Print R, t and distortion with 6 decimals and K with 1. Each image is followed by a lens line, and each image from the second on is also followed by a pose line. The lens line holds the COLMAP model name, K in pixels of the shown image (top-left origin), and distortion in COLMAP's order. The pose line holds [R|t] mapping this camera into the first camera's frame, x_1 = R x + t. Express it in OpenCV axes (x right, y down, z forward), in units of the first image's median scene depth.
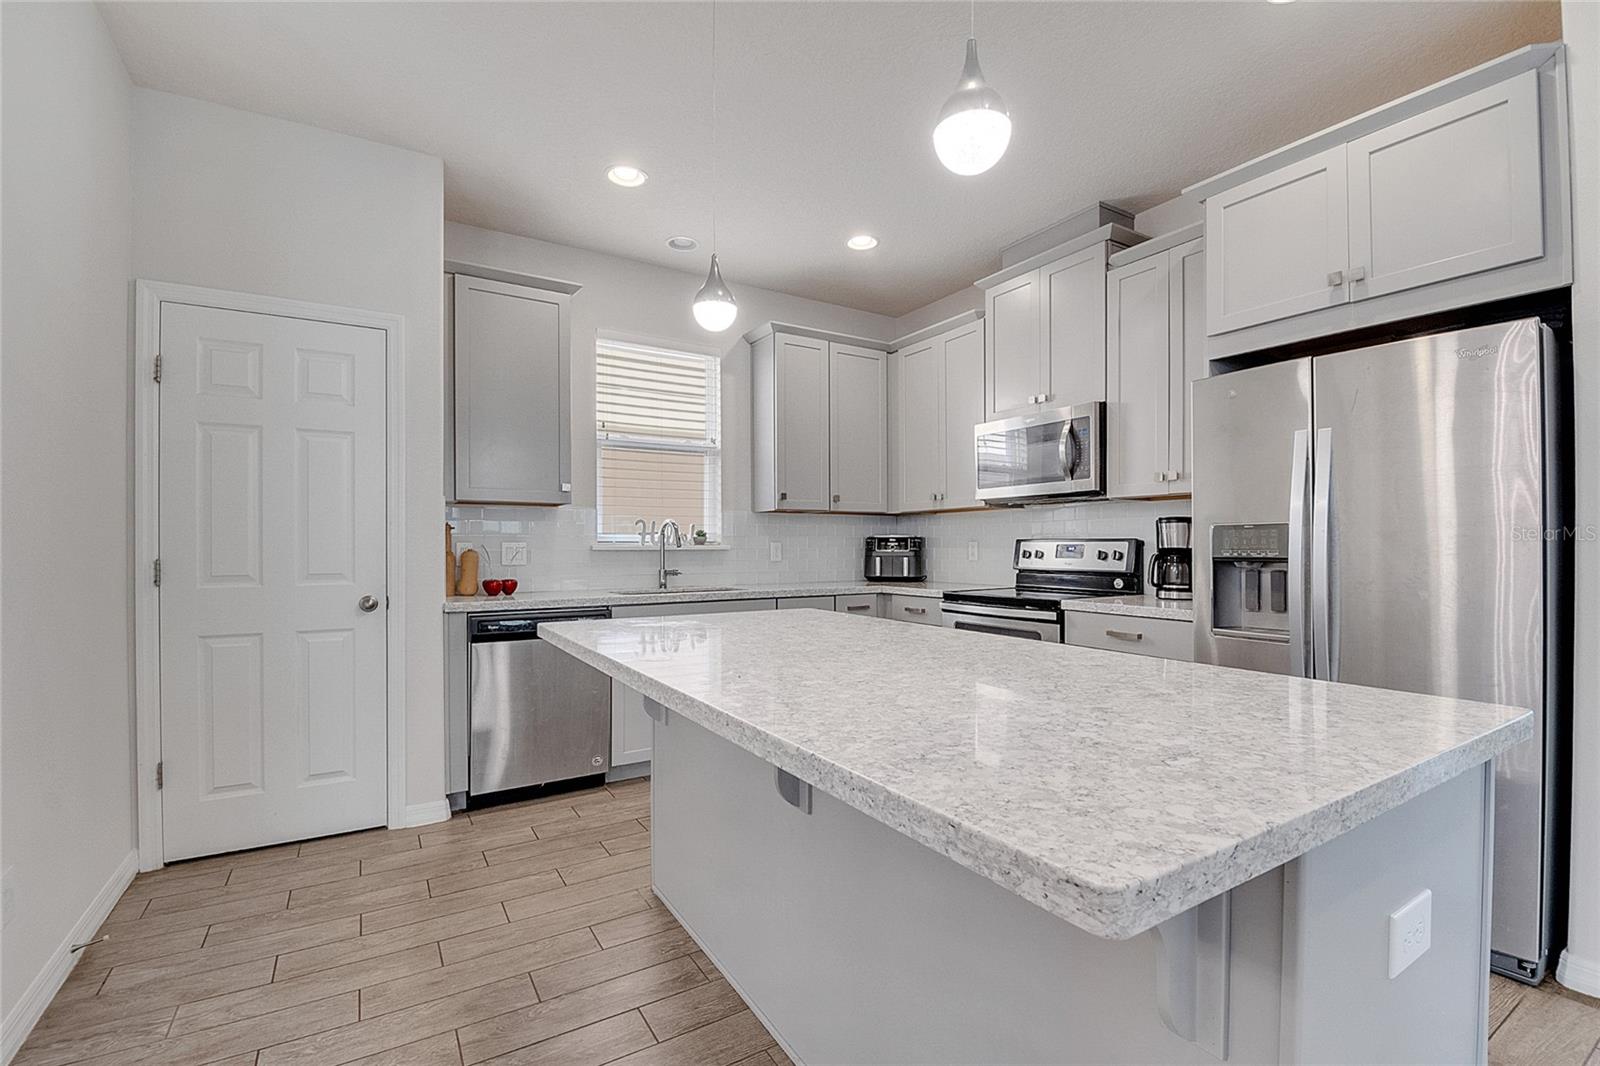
lens RADIAL K [[693.8, 0, 798.2], [0, 693.8, 546.5], [0, 0, 1]] dist [-0.018602, -0.002890]
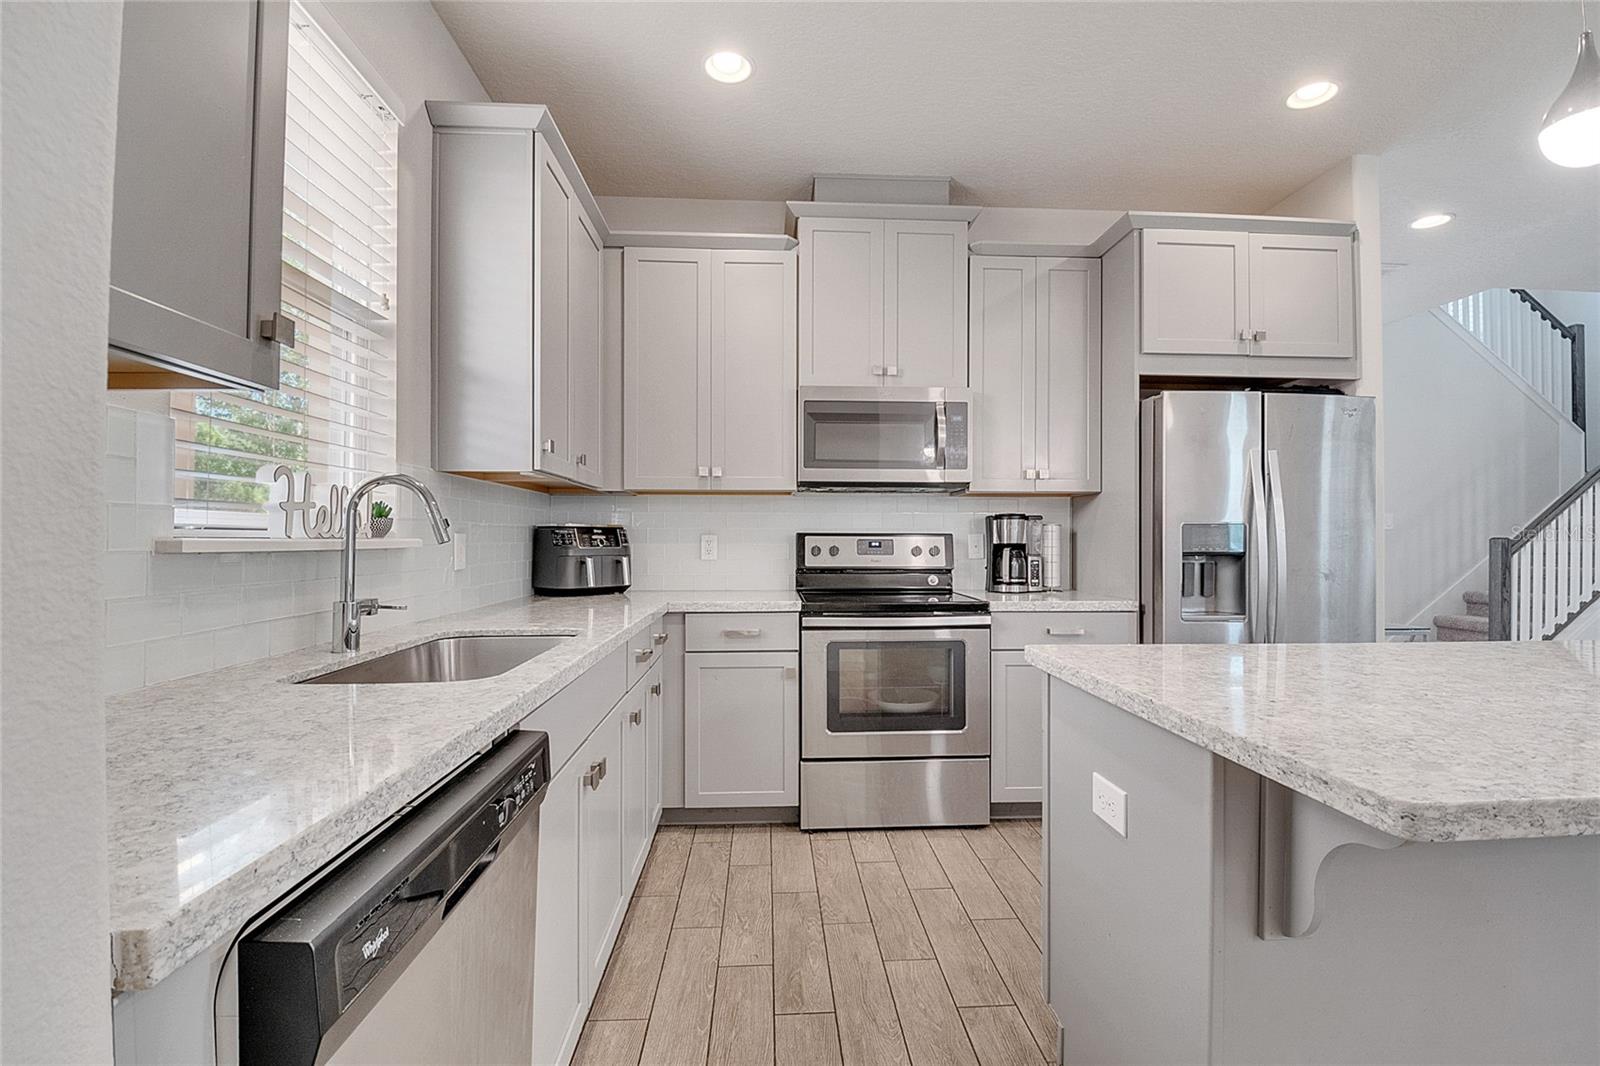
lens RADIAL K [[693.8, 0, 805.1], [0, 693.8, 541.7], [0, 0, 1]] dist [-0.018602, -0.002890]
pose [[0.484114, 0.000322, 0.875005, -0.457616], [-0.002705, 0.999996, 0.001129, -0.000512], [-0.875001, -0.002914, 0.484113, 0.669286]]
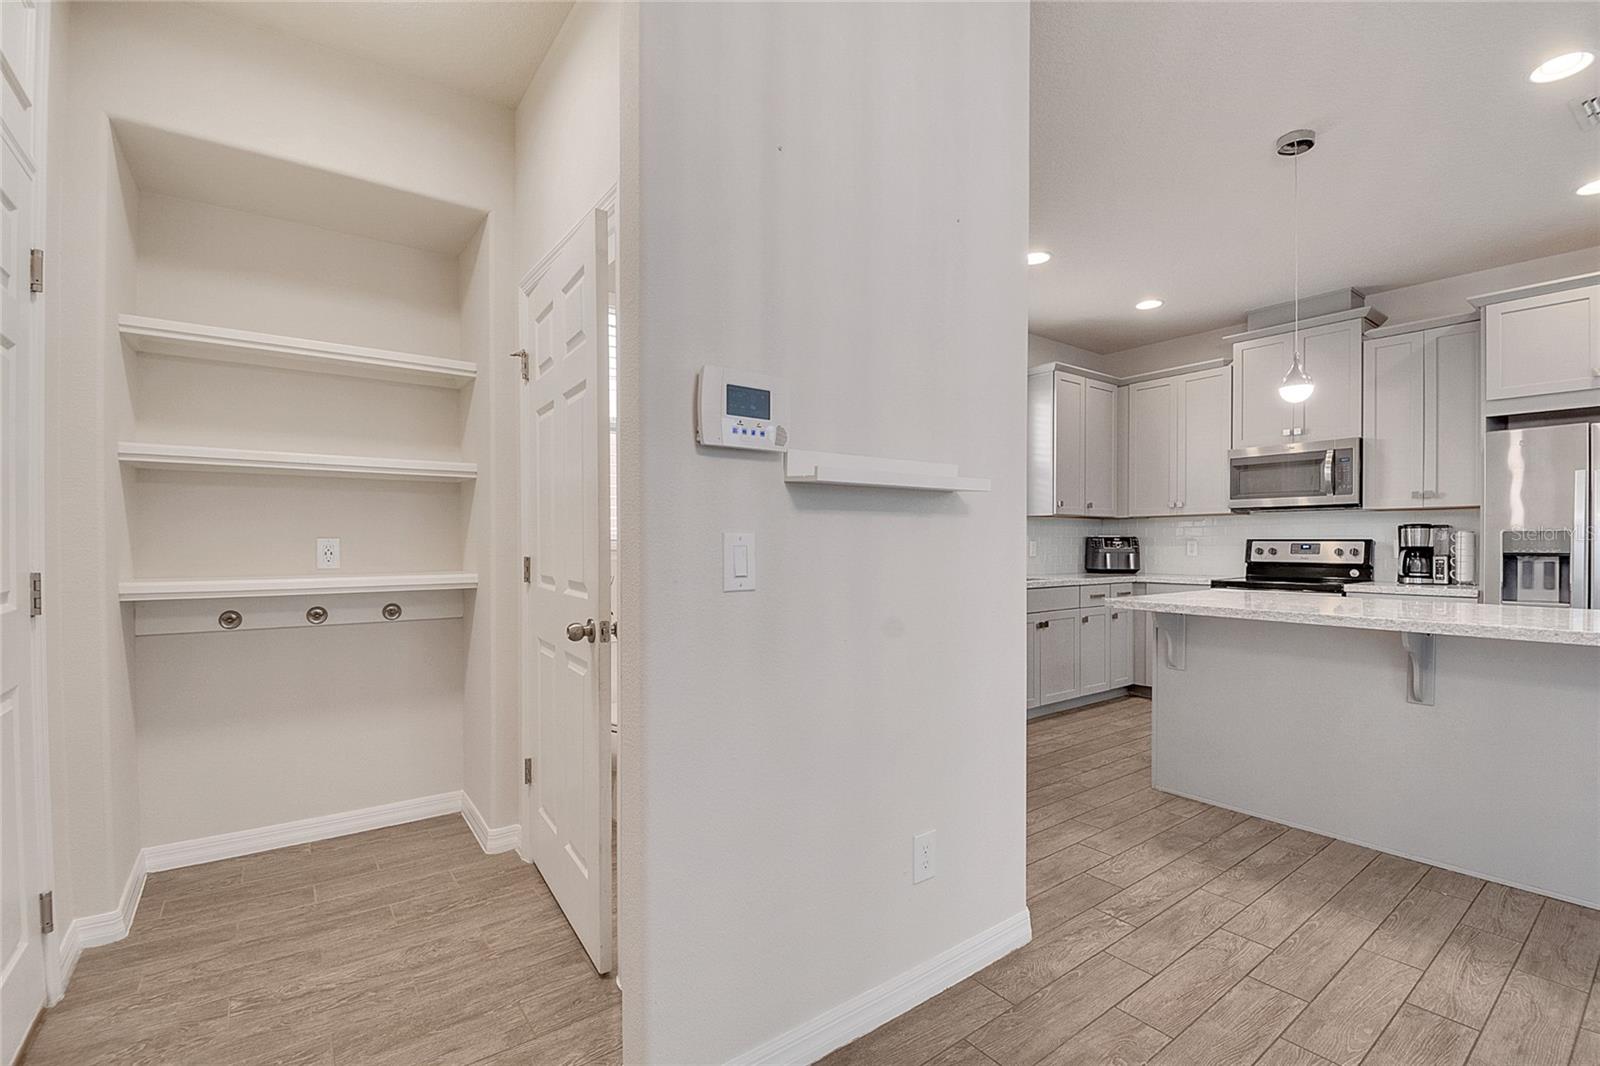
lens RADIAL K [[693.8, 0, 794.5], [0, 693.8, 545.6], [0, 0, 1]] dist [-0.018602, -0.002890]
pose [[0.996933, 0.003241, 0.078194, -0.694722], [-0.003457, 0.999991, 0.002624, 0.001013], [-0.078184, -0.002886, 0.996935, -0.222649]]
